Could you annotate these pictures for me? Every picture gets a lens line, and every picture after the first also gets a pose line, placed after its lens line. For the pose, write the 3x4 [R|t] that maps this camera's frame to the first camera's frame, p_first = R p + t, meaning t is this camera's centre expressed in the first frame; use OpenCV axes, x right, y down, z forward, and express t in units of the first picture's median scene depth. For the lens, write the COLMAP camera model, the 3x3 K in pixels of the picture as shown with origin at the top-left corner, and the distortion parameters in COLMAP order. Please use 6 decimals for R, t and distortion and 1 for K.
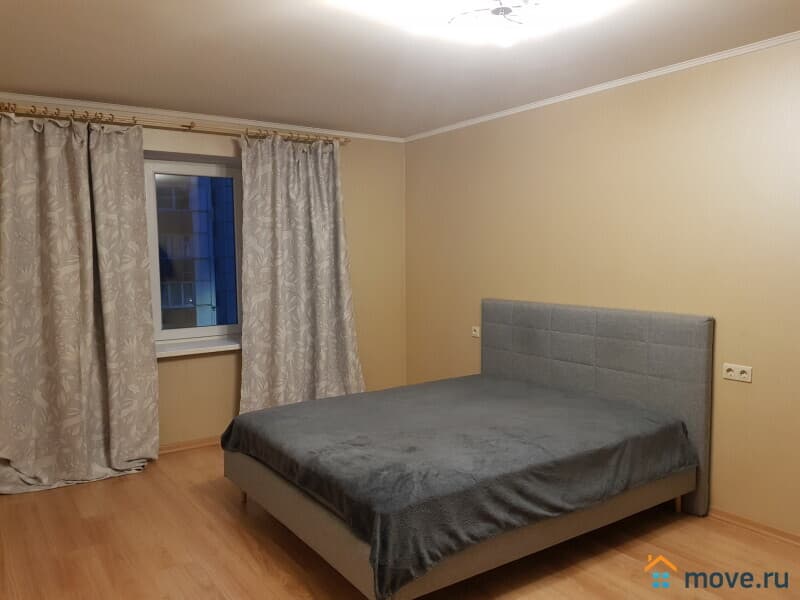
lens RADIAL K [[624.1, 0, 400.8], [0, 624.1, 299.8], [0, 0, 1]] dist [0.054990, -0.080843]
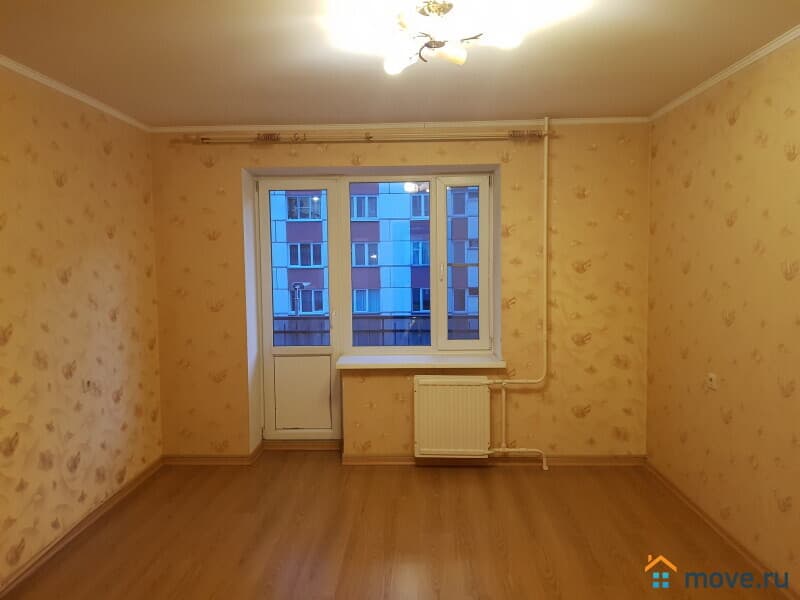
lens RADIAL K [[624.1, 0, 399.6], [0, 624.1, 300.0], [0, 0, 1]] dist [0.054990, -0.080843]
pose [[0.822505, 0.028166, -0.568060, 0.251107], [-0.032088, 0.999480, 0.003096, -0.032377], [0.567852, 0.015681, 0.822982, 0.244561]]
